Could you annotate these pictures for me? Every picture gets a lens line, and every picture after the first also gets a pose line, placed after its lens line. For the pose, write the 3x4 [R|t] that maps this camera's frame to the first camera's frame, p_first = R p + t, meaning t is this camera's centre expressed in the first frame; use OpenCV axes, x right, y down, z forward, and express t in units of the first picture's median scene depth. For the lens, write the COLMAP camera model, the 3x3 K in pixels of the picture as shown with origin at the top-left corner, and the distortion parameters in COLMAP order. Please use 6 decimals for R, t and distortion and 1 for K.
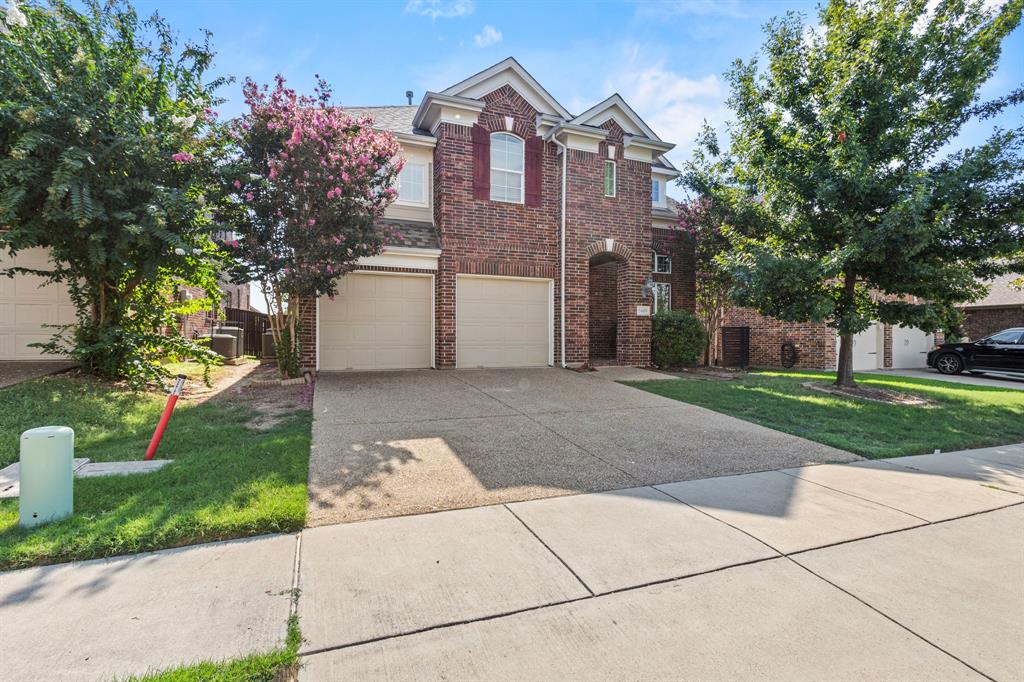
lens RADIAL K [[471.5, 0, 511.6], [0, 471.5, 347.1], [0, 0, 1]] dist [0.008490, -0.002607]
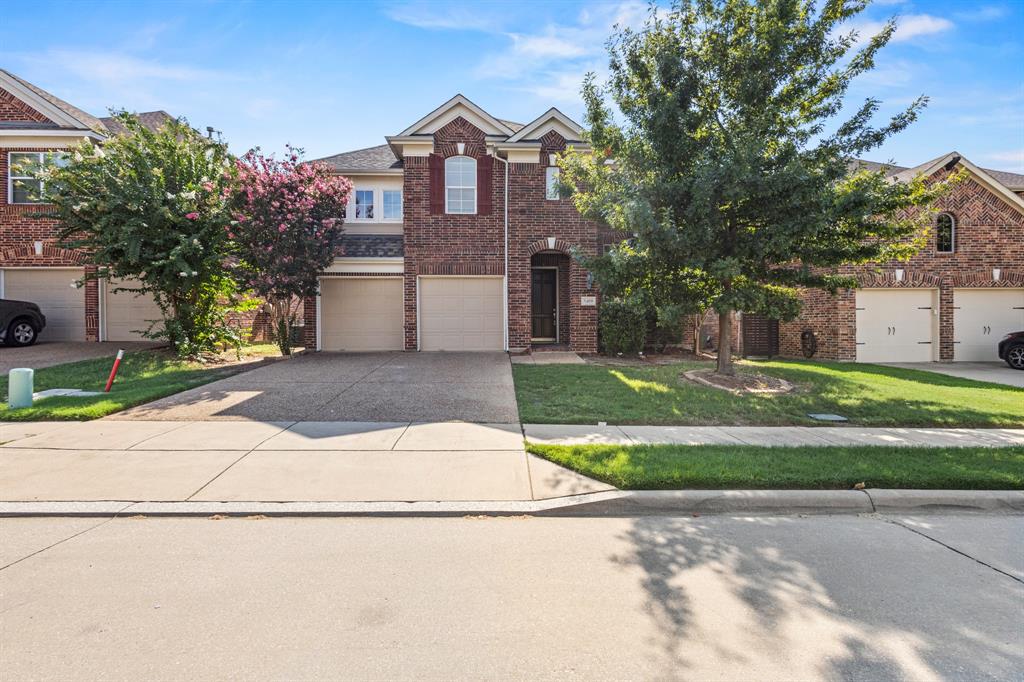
lens RADIAL K [[471.5, 0, 511.9], [0, 471.5, 334.5], [0, 0, 1]] dist [0.008490, -0.002607]
pose [[0.939560, 0.002256, -0.342376, 0.531774], [-0.002482, 0.999997, -0.000223, 0.000786], [0.342374, 0.001059, 0.939563, -0.085557]]
